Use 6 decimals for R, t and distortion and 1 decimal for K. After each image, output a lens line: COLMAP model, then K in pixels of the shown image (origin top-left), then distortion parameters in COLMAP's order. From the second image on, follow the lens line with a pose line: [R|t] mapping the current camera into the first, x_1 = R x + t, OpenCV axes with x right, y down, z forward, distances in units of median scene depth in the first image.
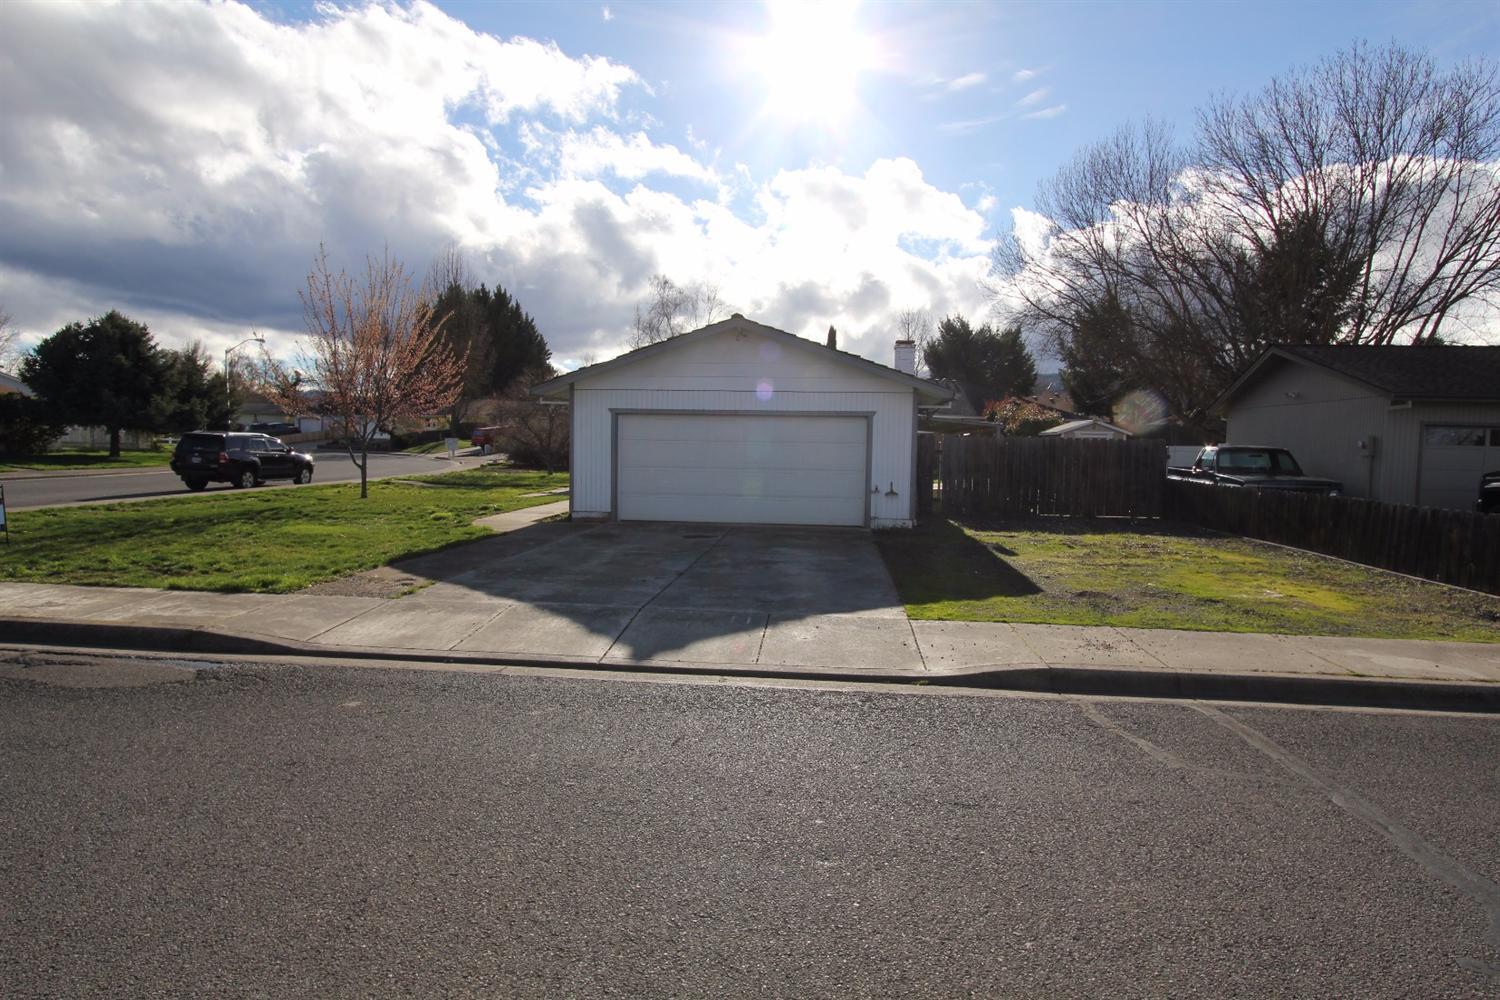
lens RADIAL K [[853.2, 0, 750.1], [0, 853.2, 504.4], [0, 0, 1]] dist [-0.009658, -0.000877]
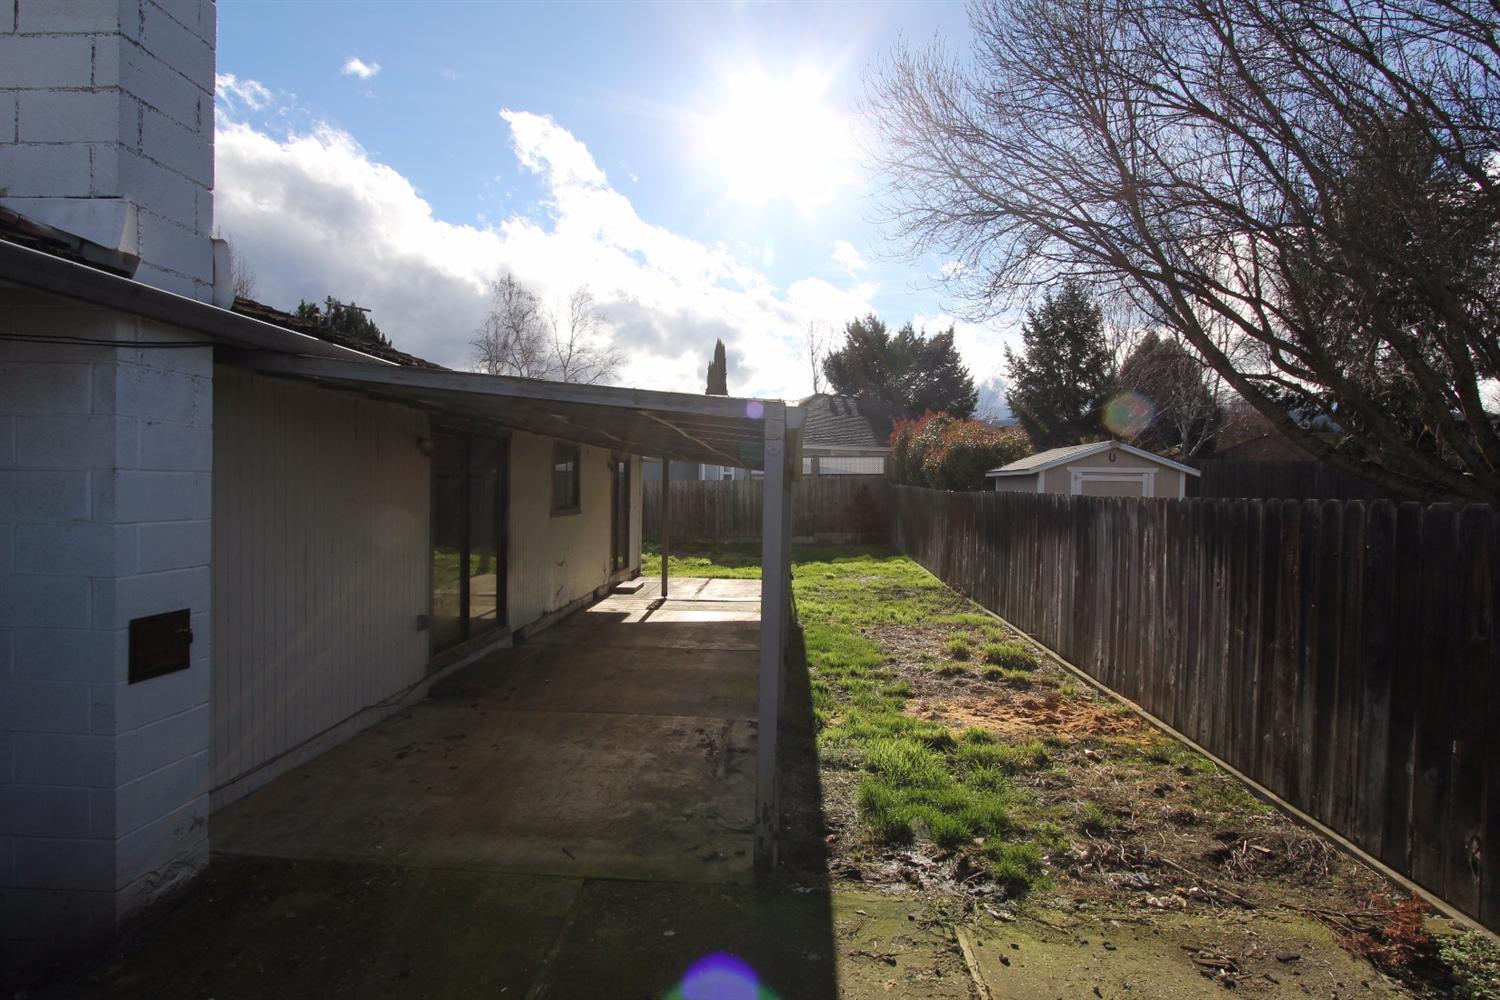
lens RADIAL K [[831.2, 0, 750.1], [0, 831.2, 496.7], [0, 0, 1]] dist [-0.000978, -0.000023]
pose [[0.998290, -0.003515, 0.058343, 0.099671], [0.006892, 0.998306, -0.057780, -0.024678], [-0.058041, 0.058083, 0.996623, 0.303304]]
